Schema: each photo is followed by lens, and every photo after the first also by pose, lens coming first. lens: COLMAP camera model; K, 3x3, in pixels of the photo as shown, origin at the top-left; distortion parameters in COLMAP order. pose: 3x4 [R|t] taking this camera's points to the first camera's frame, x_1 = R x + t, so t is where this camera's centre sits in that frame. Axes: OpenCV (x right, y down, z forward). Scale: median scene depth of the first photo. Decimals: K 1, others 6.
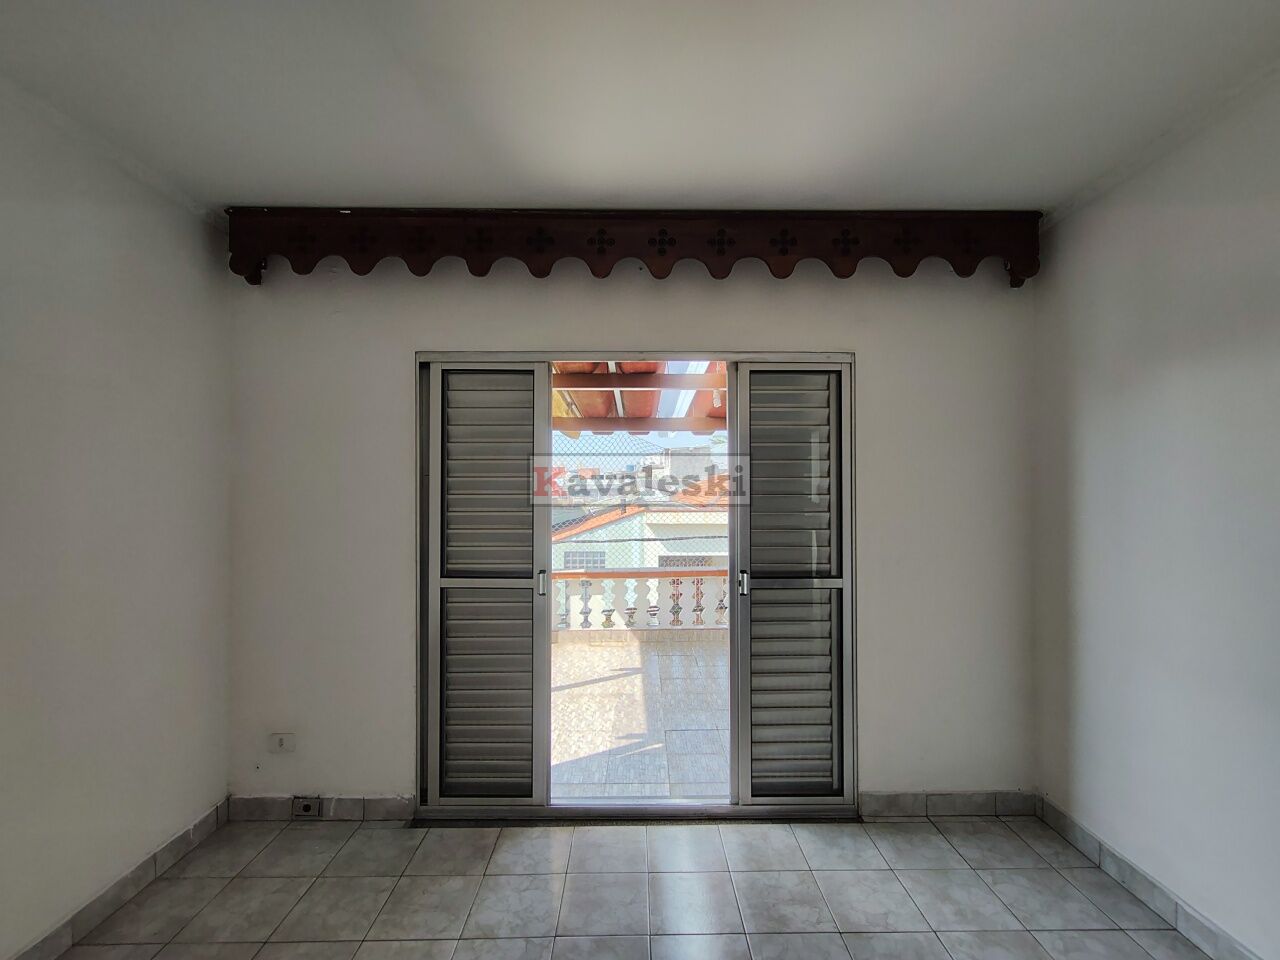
lens RADIAL K [[585.3, 0, 638.6], [0, 585.3, 481.0], [0, 0, 1]] dist [-0.006084, 0.003502]
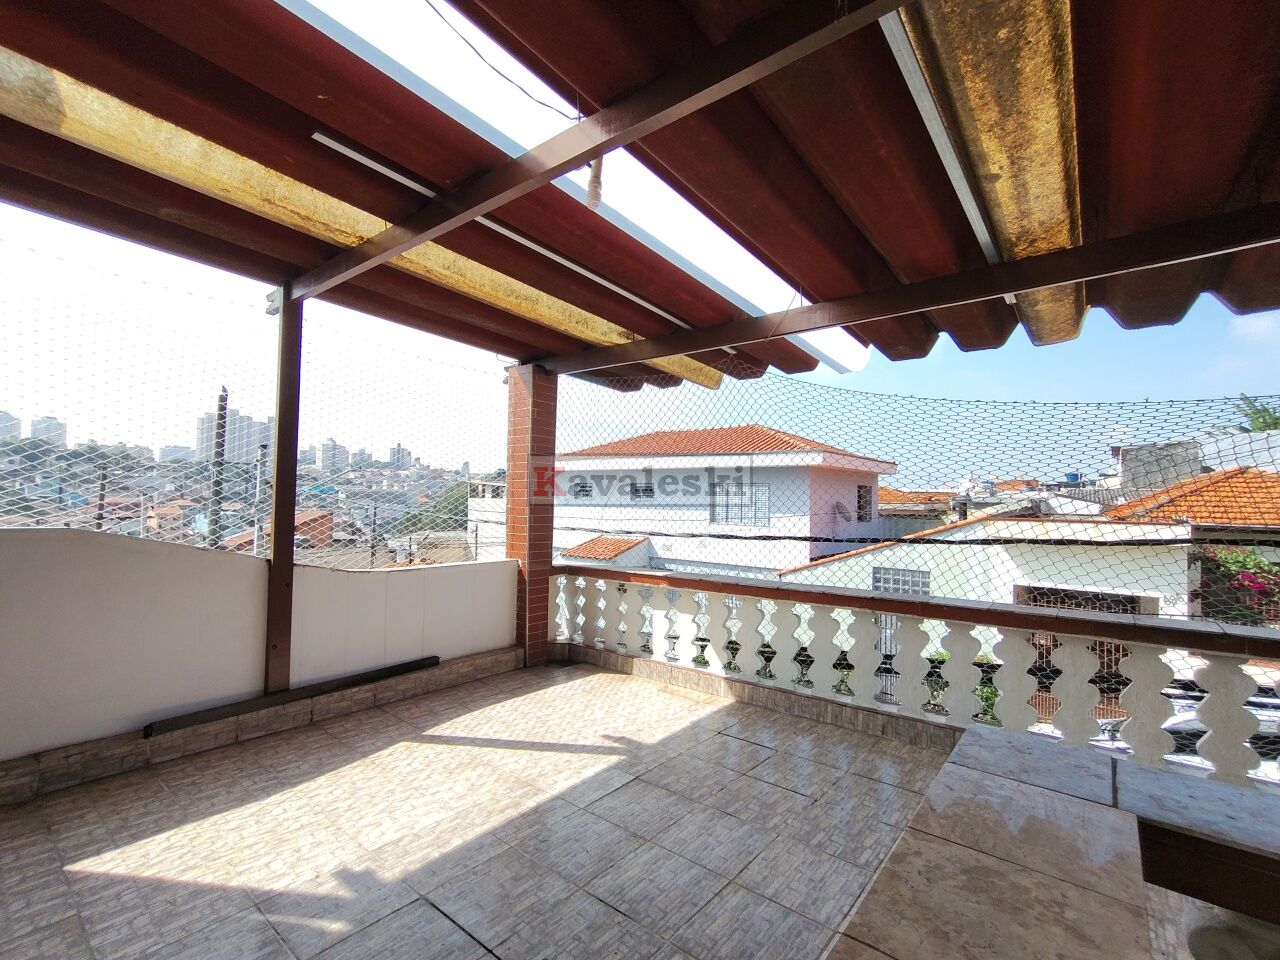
lens RADIAL K [[585.3, 0, 643.9], [0, 585.3, 483.5], [0, 0, 1]] dist [-0.006084, 0.003502]
pose [[0.780161, -0.001438, -0.625577, 0.319871], [-0.011730, 0.999788, -0.016927, 0.065000], [0.625468, 0.020543, 0.779979, 0.486792]]
